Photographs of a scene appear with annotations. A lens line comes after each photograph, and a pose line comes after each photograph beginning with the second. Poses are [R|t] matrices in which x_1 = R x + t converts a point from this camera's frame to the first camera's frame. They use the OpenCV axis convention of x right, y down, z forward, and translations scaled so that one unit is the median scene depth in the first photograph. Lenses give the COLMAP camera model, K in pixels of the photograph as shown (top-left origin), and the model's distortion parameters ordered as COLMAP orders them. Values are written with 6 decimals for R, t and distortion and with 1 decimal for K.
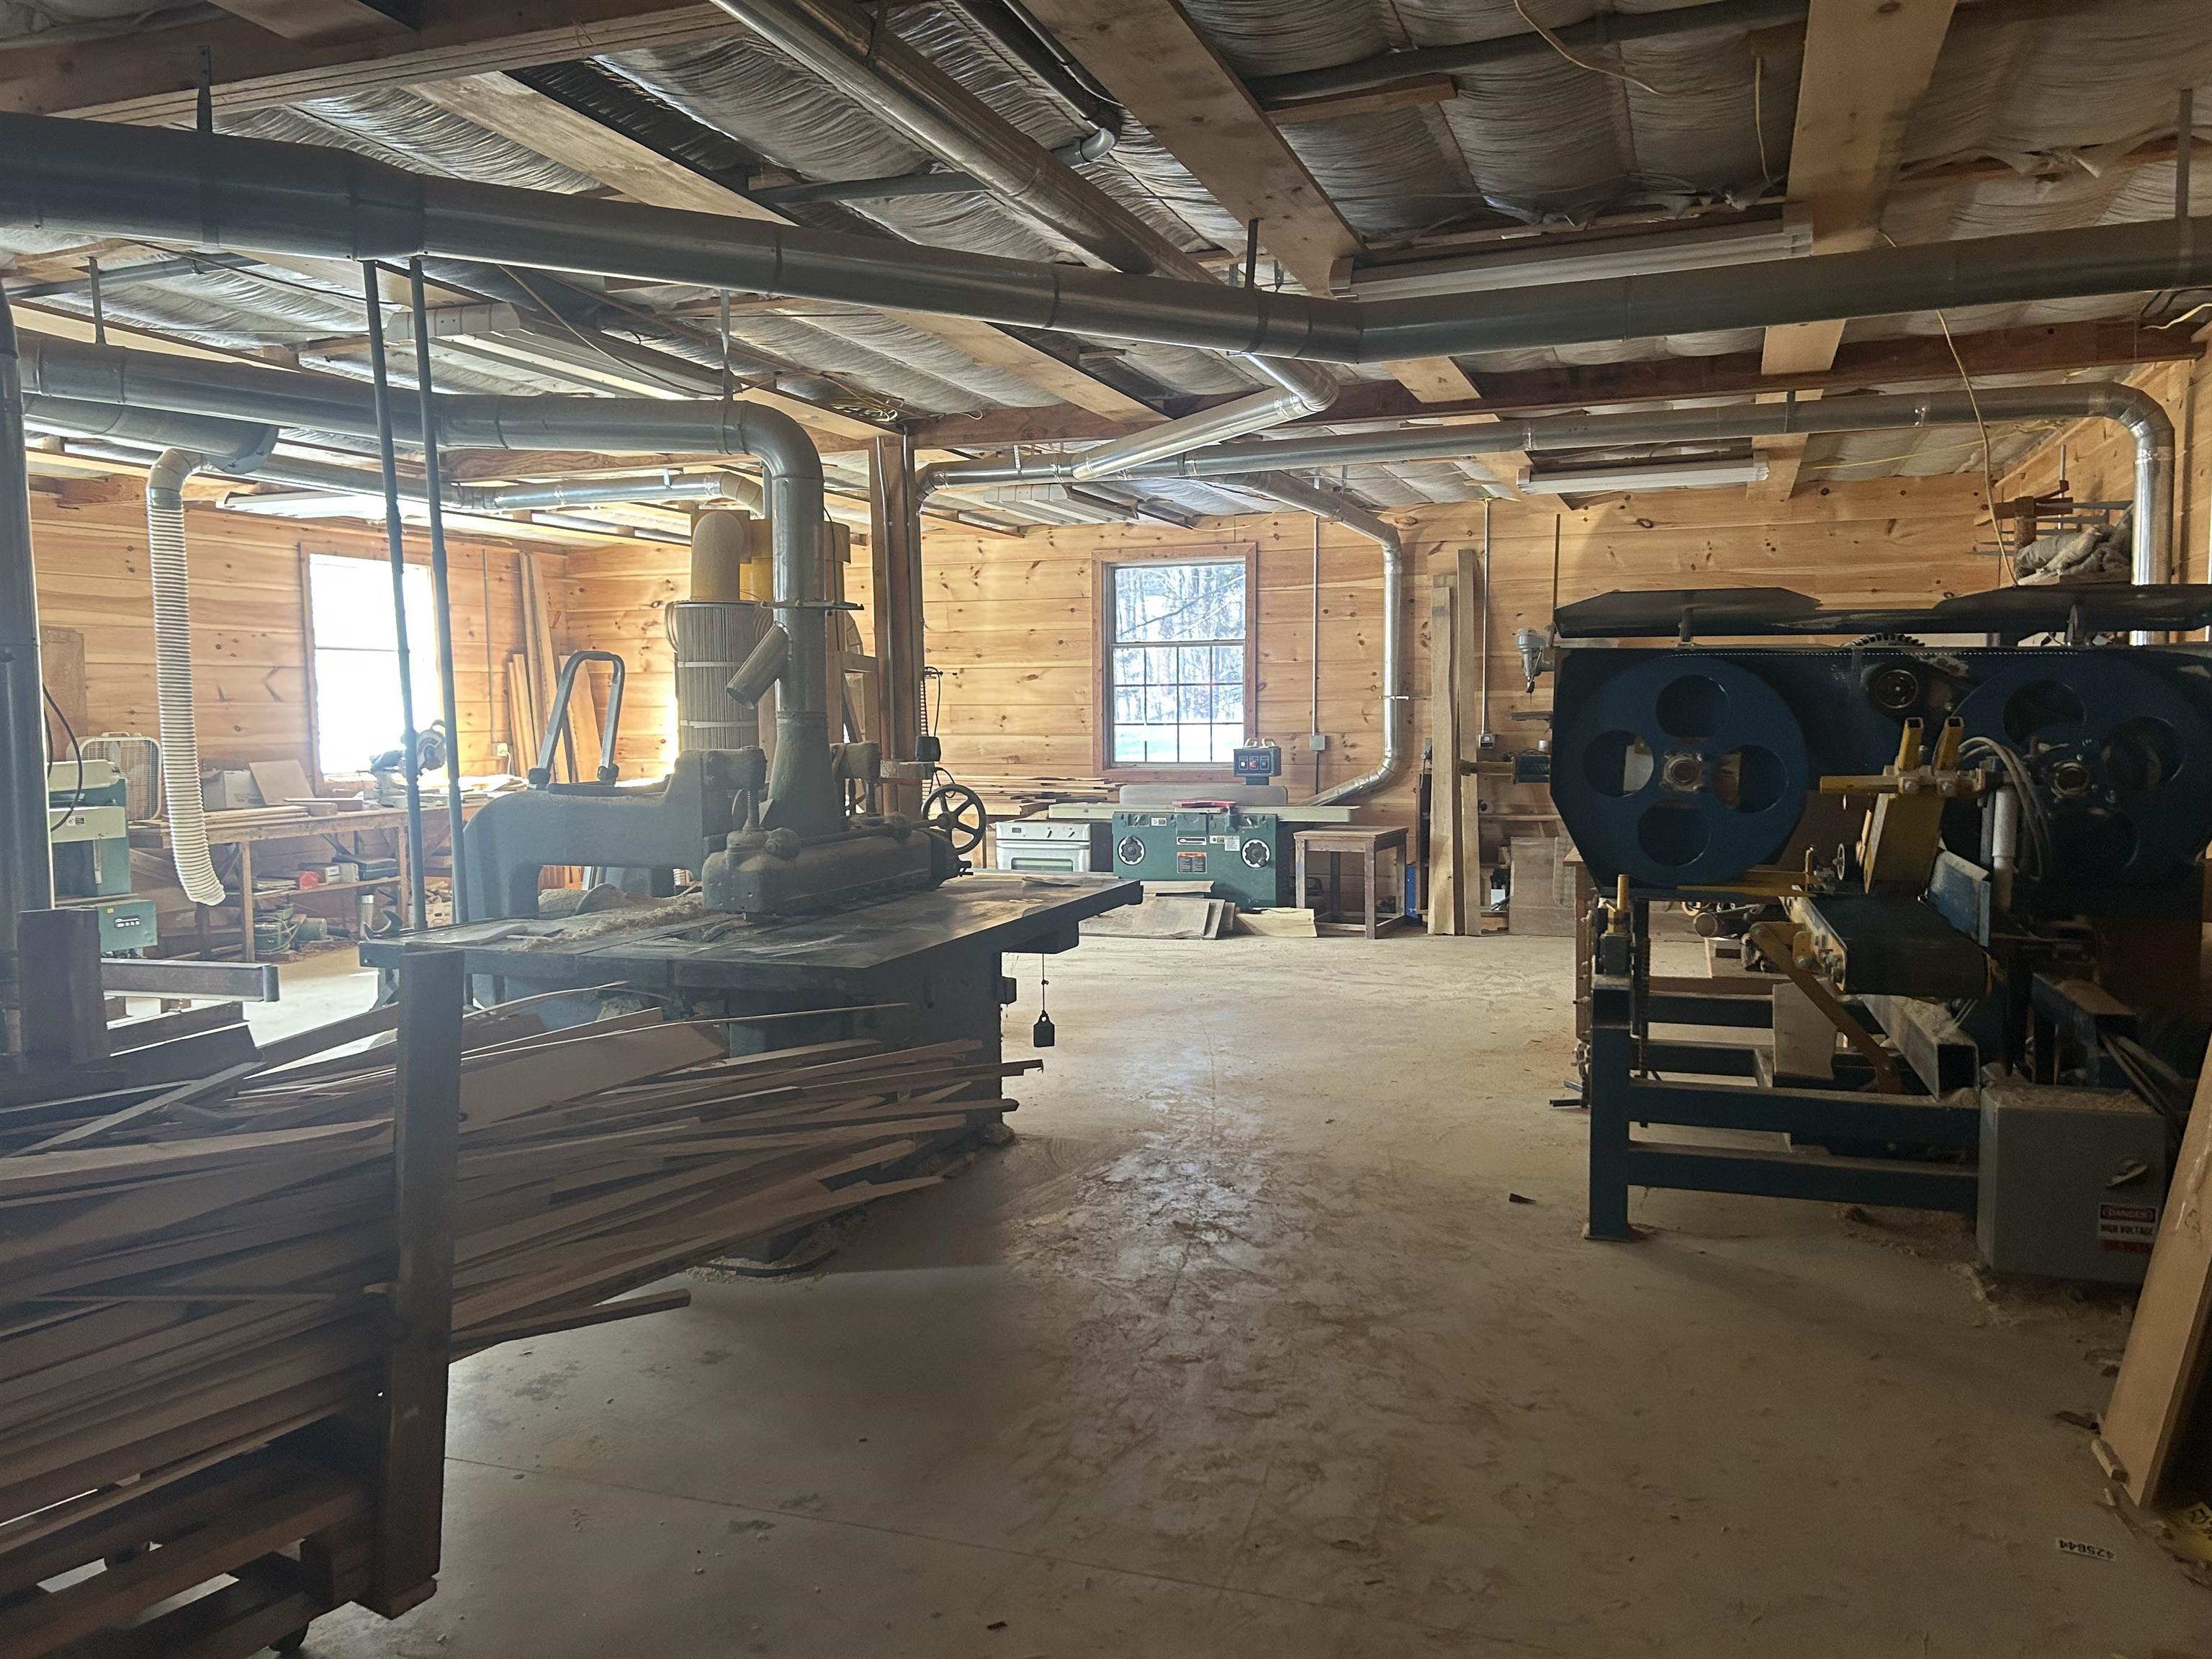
lens RADIAL K [[1664.5, 0, 1106.0], [0, 1664.5, 829.5], [0, 0, 1]] dist [0.090272, 0.000129]
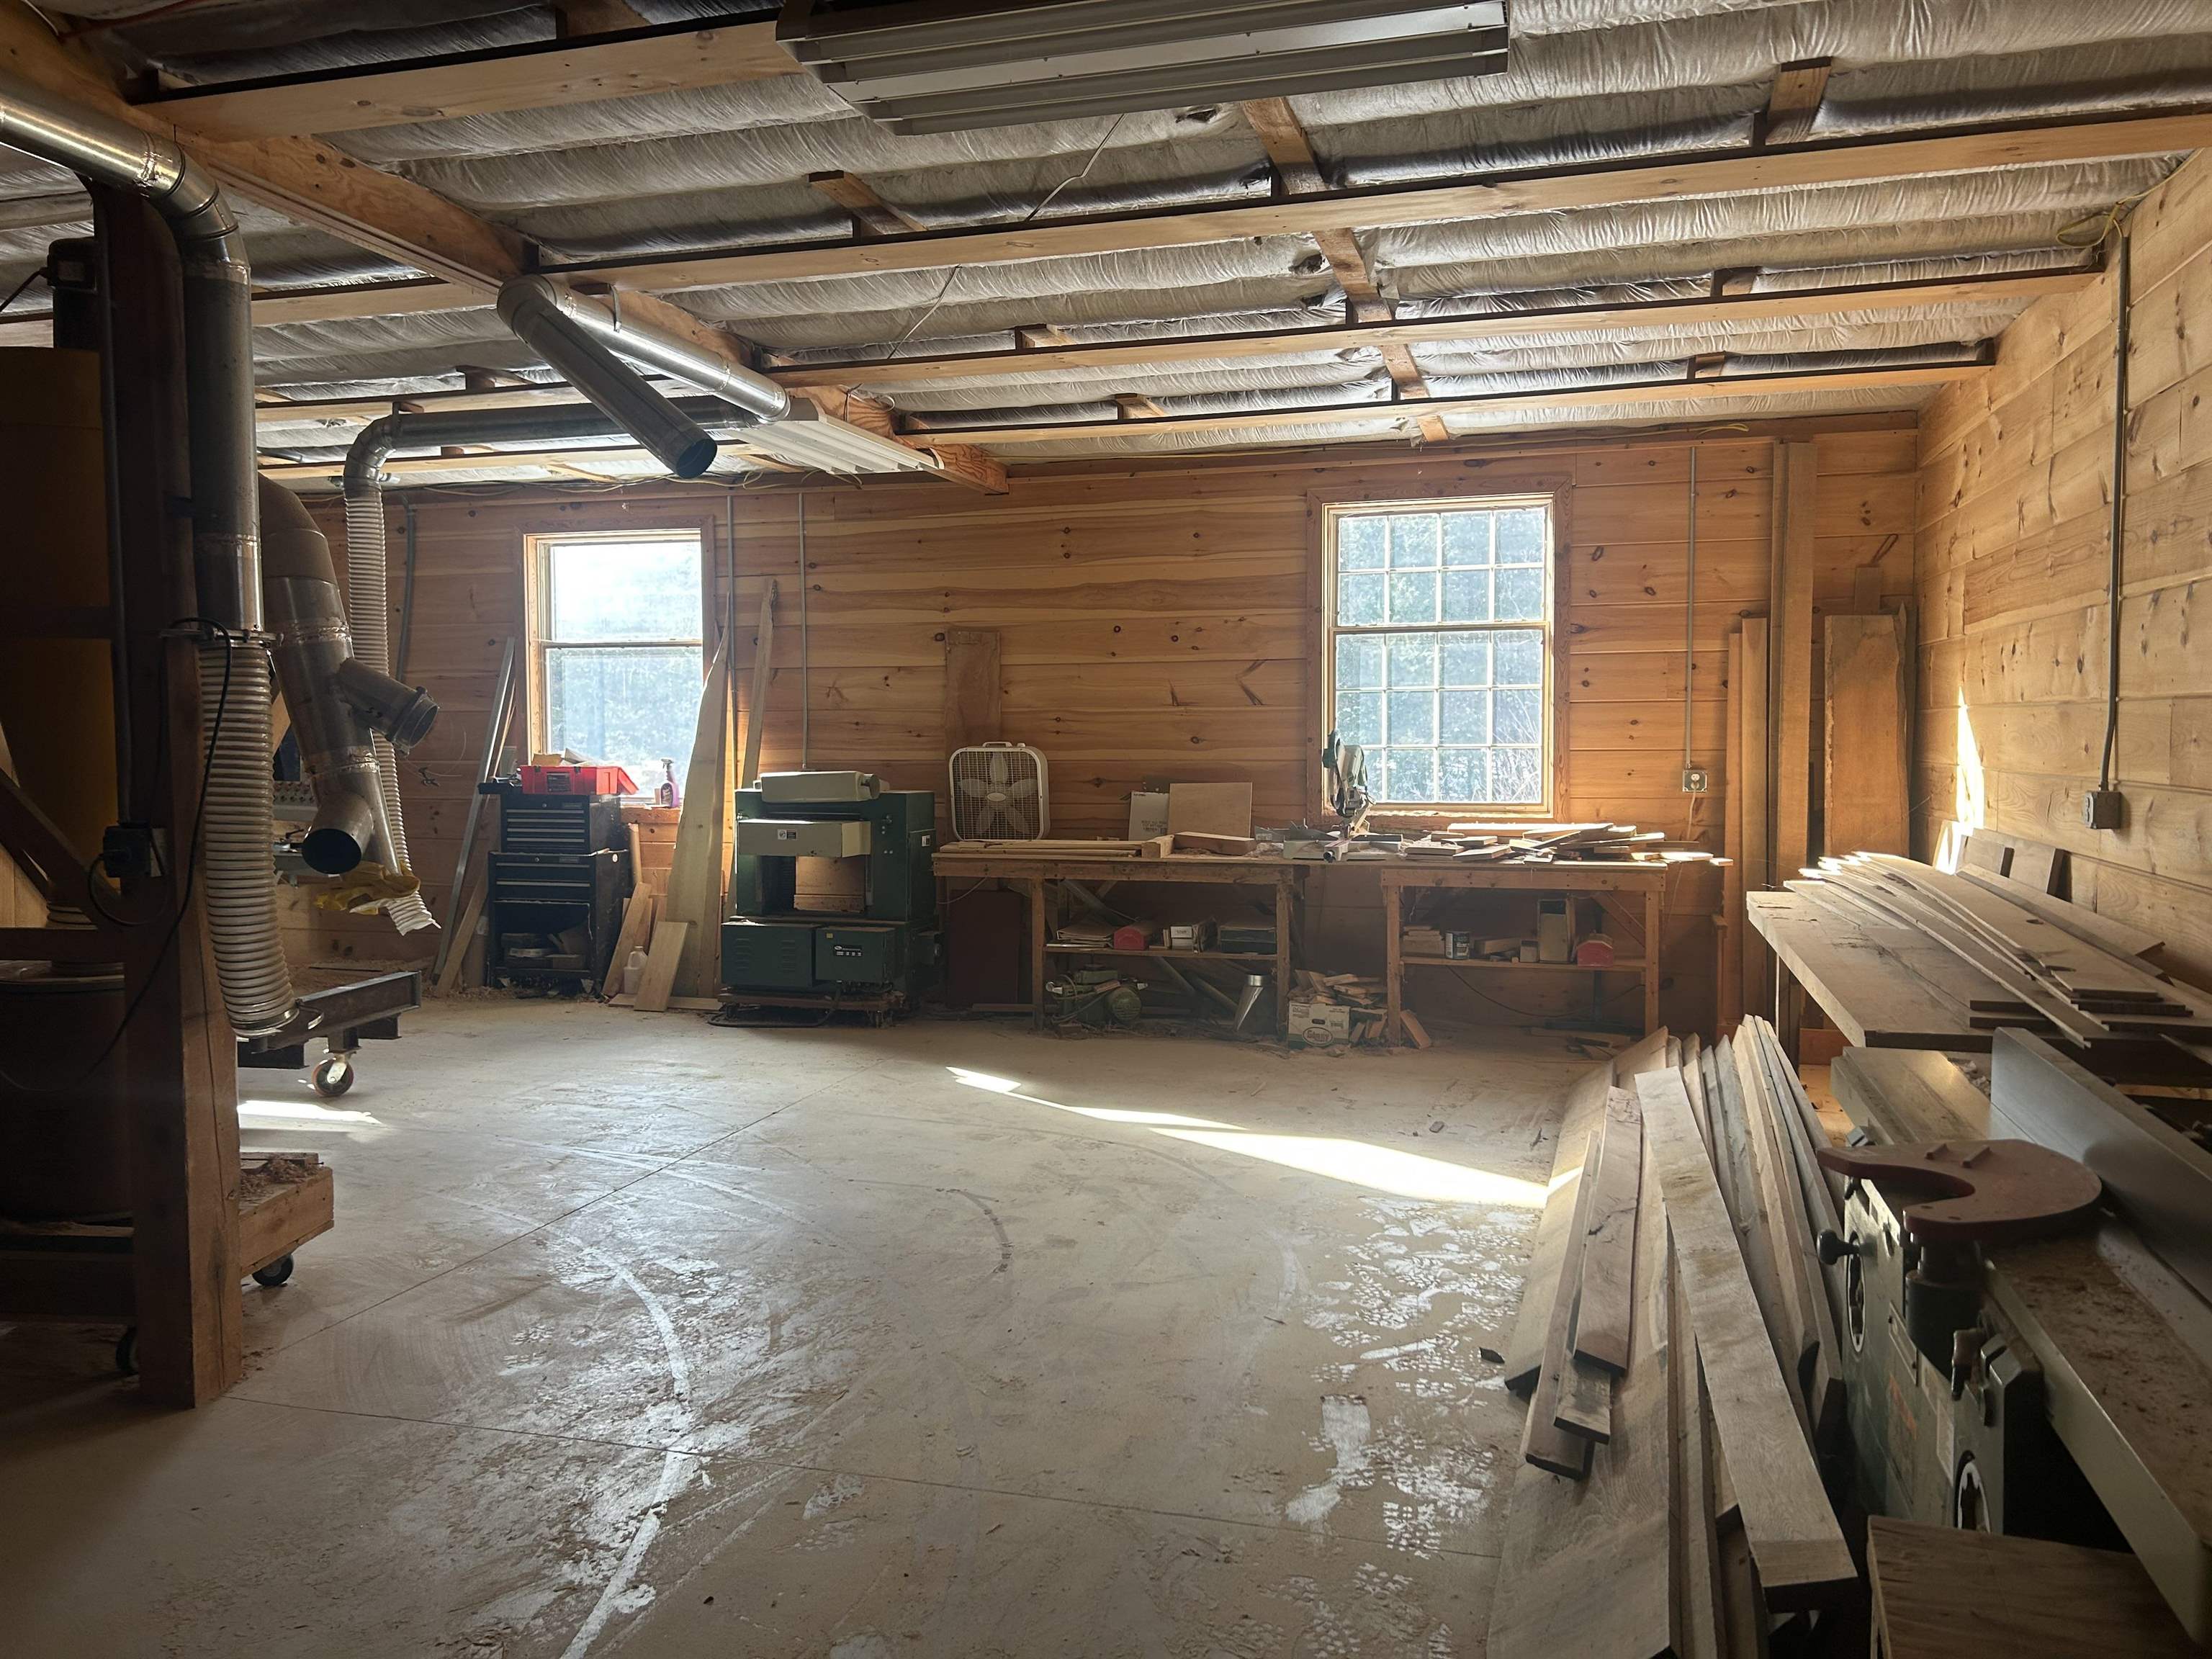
lens RADIAL K [[1664.5, 0, 1106.0], [0, 1664.5, 829.5], [0, 0, 1]] dist [0.090272, 0.000129]
pose [[0.064116, 0.075070, -0.995115, 0.256891], [-0.071225, 0.994968, 0.070470, -0.067315], [0.995397, 0.066359, 0.069140, 0.879379]]
